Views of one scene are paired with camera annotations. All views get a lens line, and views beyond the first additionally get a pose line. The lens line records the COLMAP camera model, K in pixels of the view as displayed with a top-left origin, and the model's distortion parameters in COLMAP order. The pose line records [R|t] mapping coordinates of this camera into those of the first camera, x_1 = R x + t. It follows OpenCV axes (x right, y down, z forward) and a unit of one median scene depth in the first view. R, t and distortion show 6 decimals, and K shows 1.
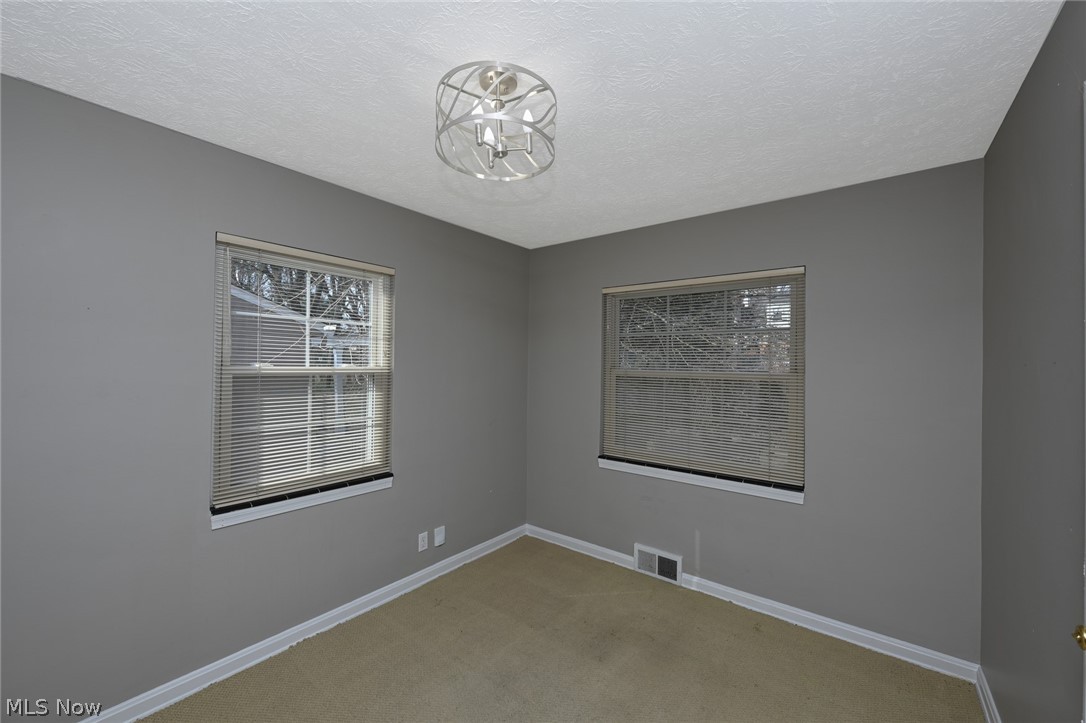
lens RADIAL K [[433.5, 0, 541.4], [0, 433.5, 364.6], [0, 0, 1]] dist [-0.000763, 0.000047]
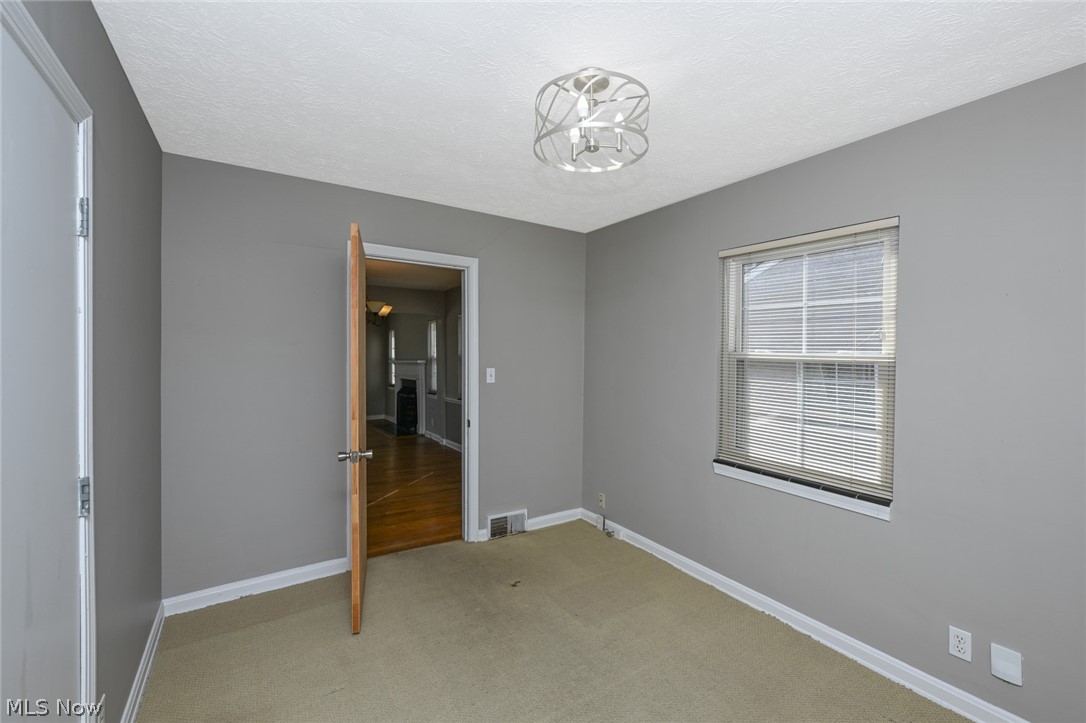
lens RADIAL K [[449.0, 0, 544.9], [0, 449.0, 351.8], [0, 0, 1]] dist [0.000088, -0.000009]
pose [[-0.316199, 0.000378, -0.948693, 0.630921], [-0.004627, 0.999987, 0.001941, 0.002188], [0.948682, 0.005003, -0.316193, 0.801958]]
